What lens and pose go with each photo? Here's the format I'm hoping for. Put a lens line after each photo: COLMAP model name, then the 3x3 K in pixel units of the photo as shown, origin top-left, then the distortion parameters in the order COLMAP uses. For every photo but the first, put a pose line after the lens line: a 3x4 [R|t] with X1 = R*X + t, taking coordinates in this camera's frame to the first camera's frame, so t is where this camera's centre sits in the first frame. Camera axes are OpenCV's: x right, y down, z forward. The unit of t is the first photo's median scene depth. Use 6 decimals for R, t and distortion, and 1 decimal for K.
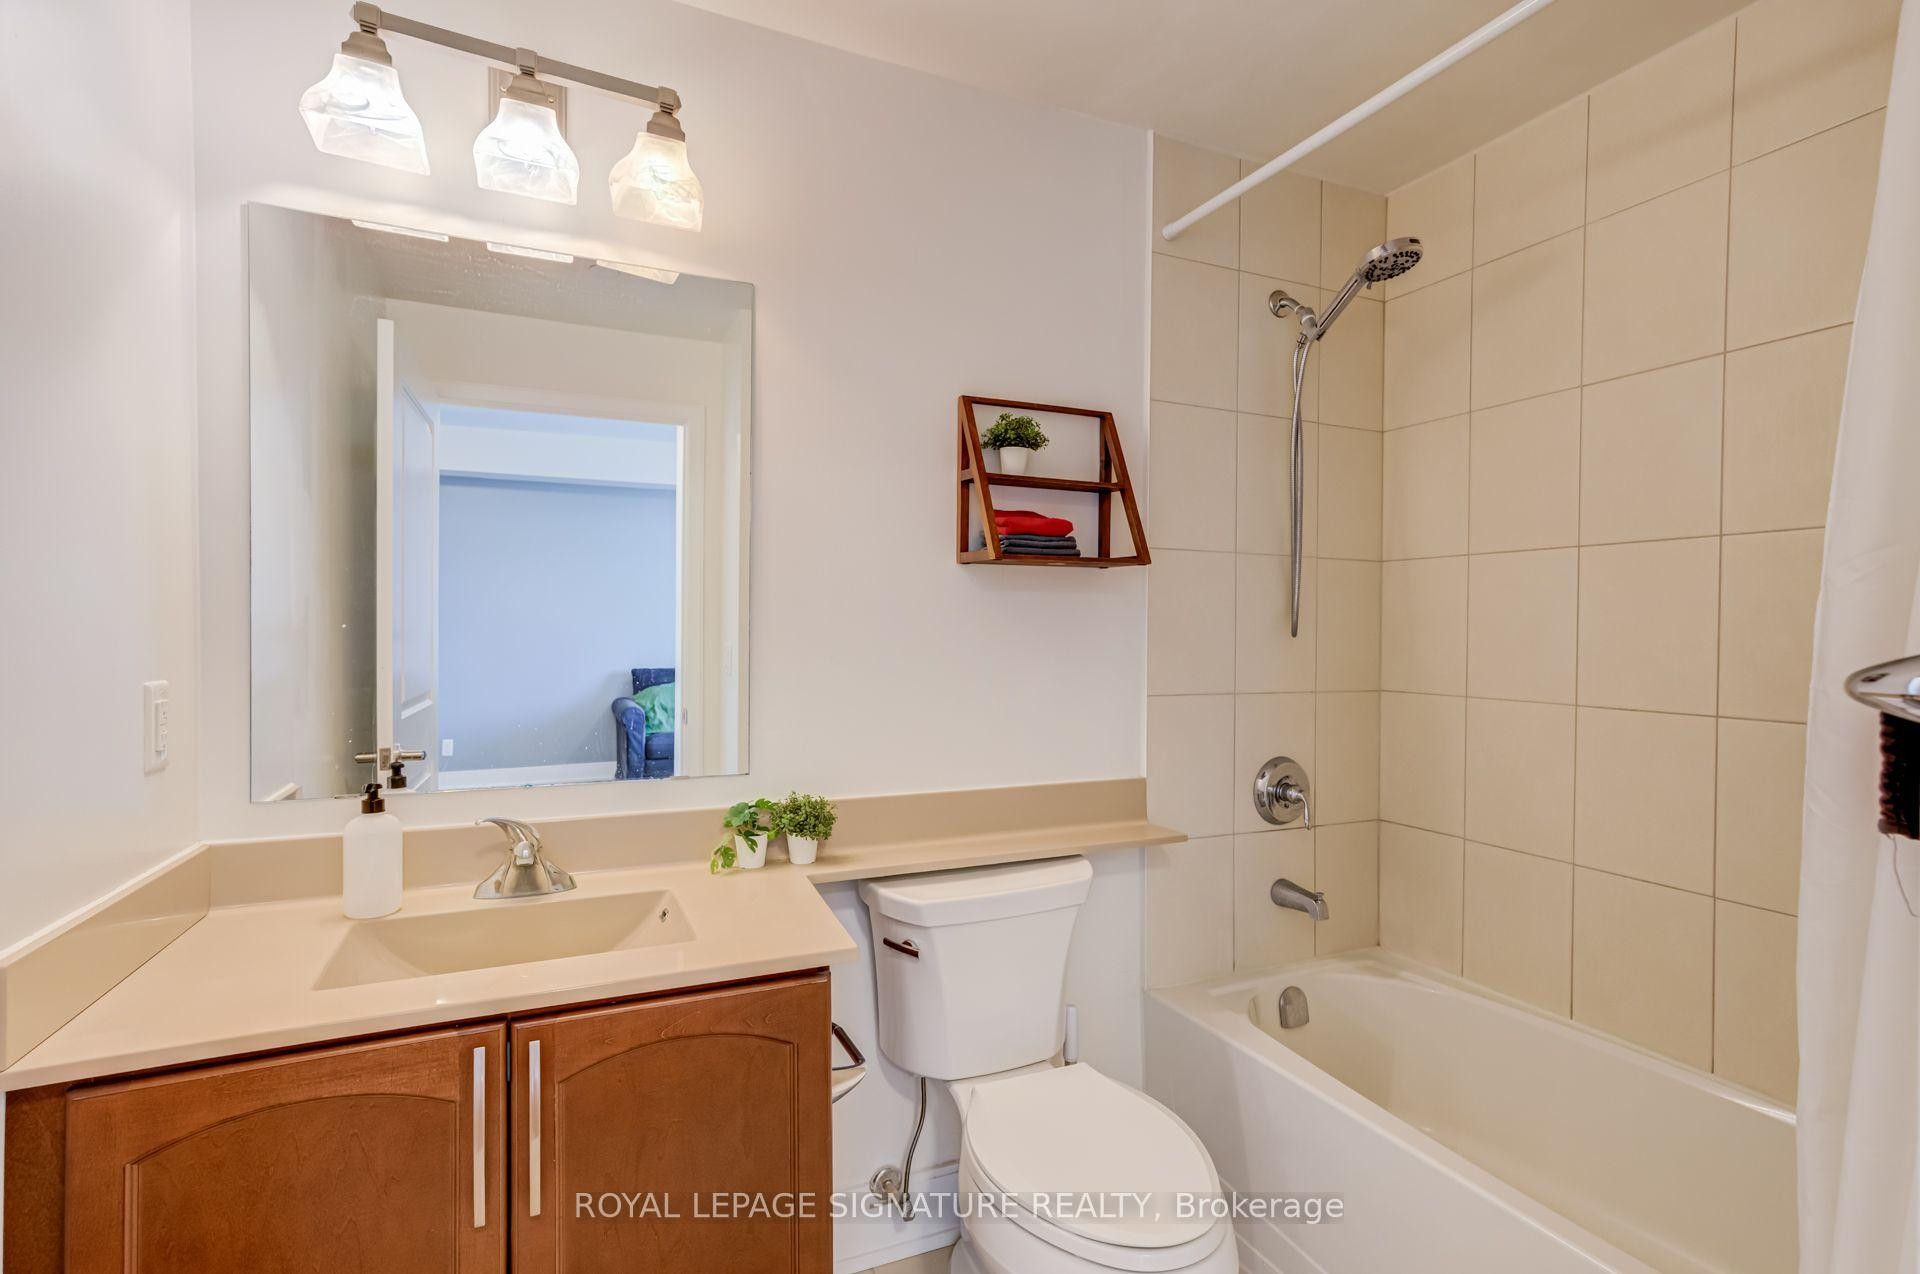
lens RADIAL K [[912.3, 0, 957.1], [0, 912.3, 641.8], [0, 0, 1]] dist [-0.000716, 0.001736]
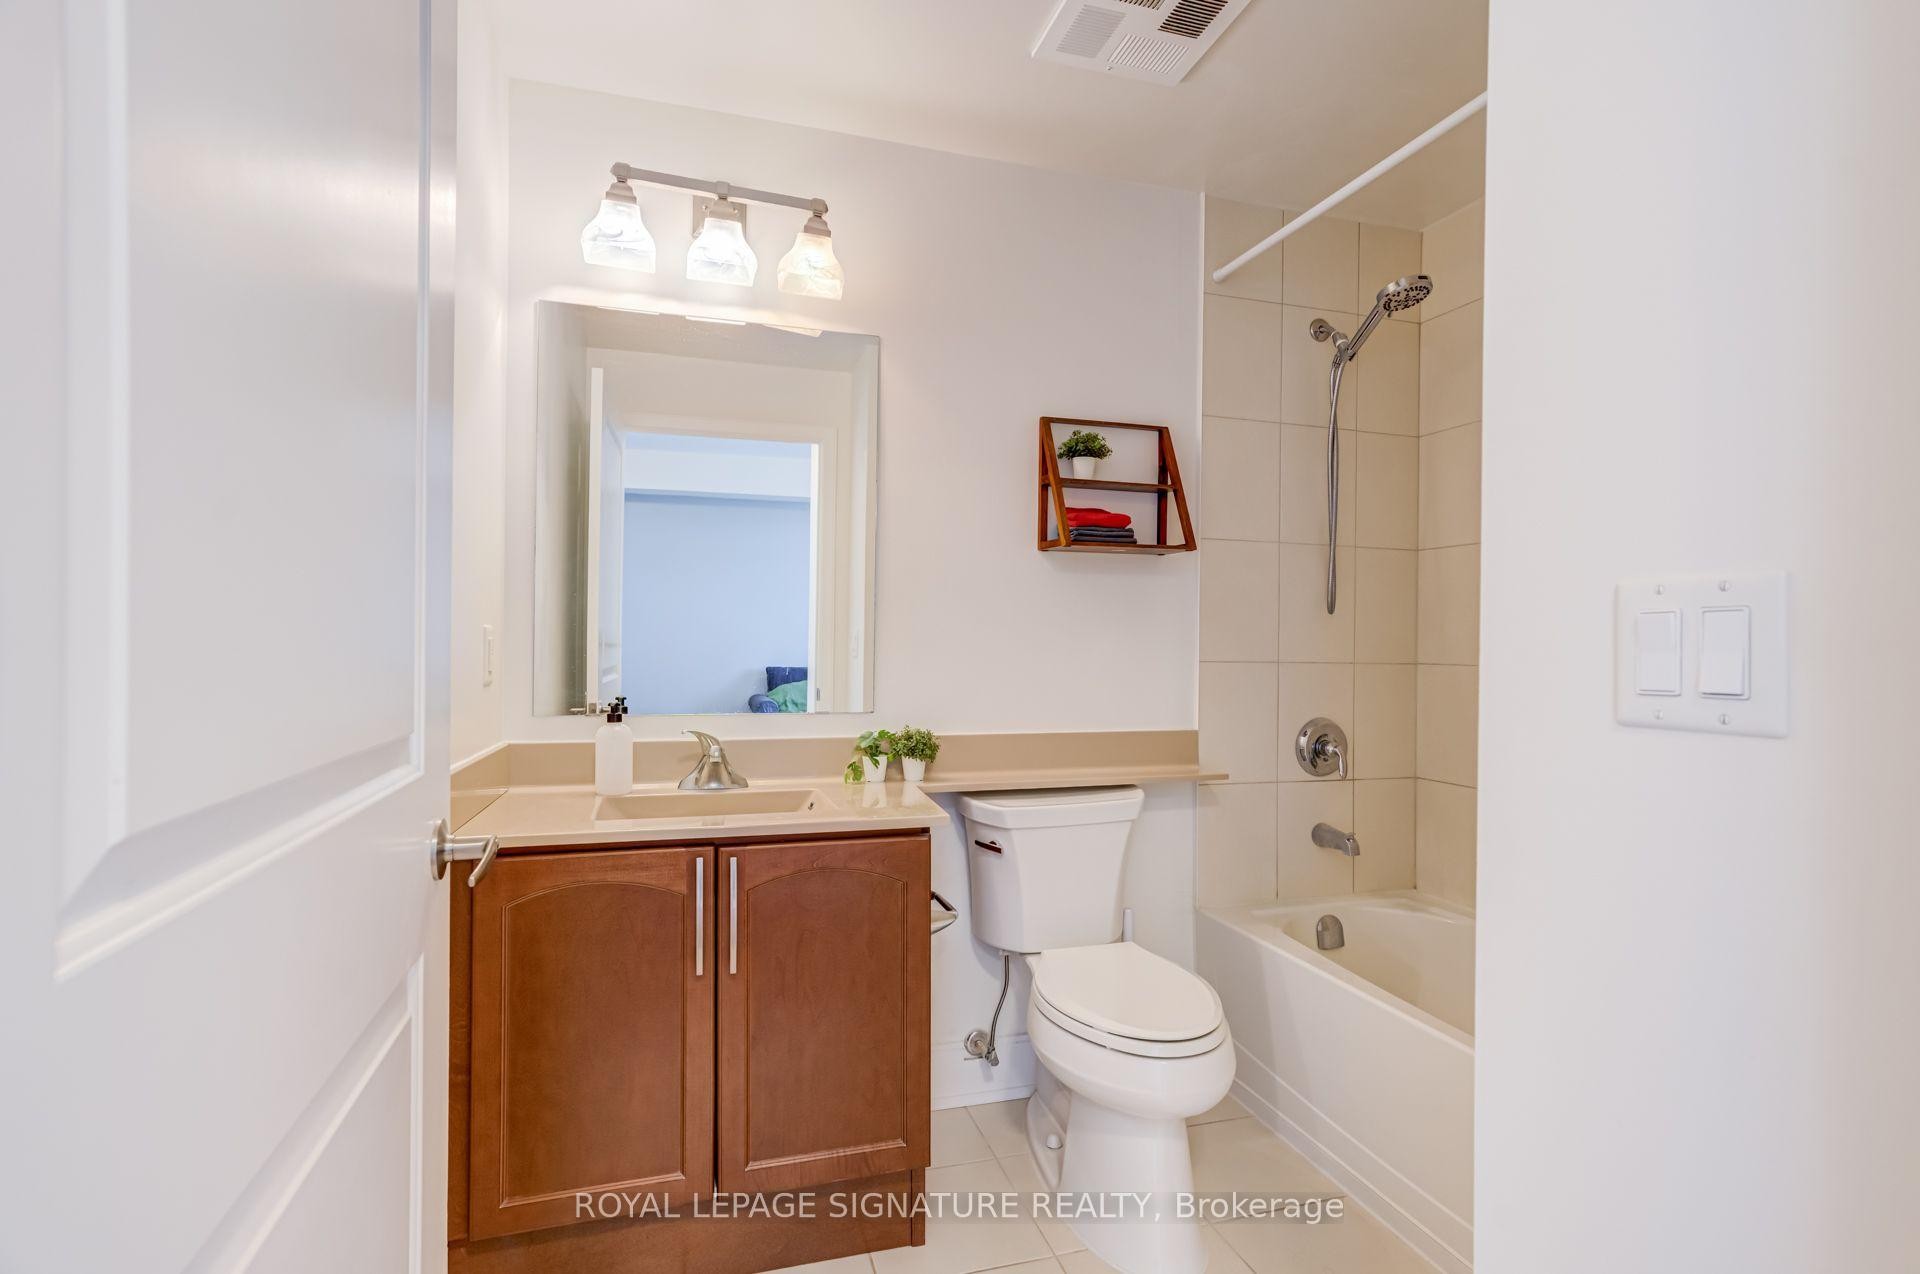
lens RADIAL K [[912.3, 0, 956.2], [0, 912.3, 644.5], [0, 0, 1]] dist [-0.000716, 0.001736]
pose [[0.991349, 0.005041, -0.131157, 0.055114], [-0.006371, 0.999932, -0.009725, 0.056118], [0.131099, 0.010476, 0.991314, -0.256724]]
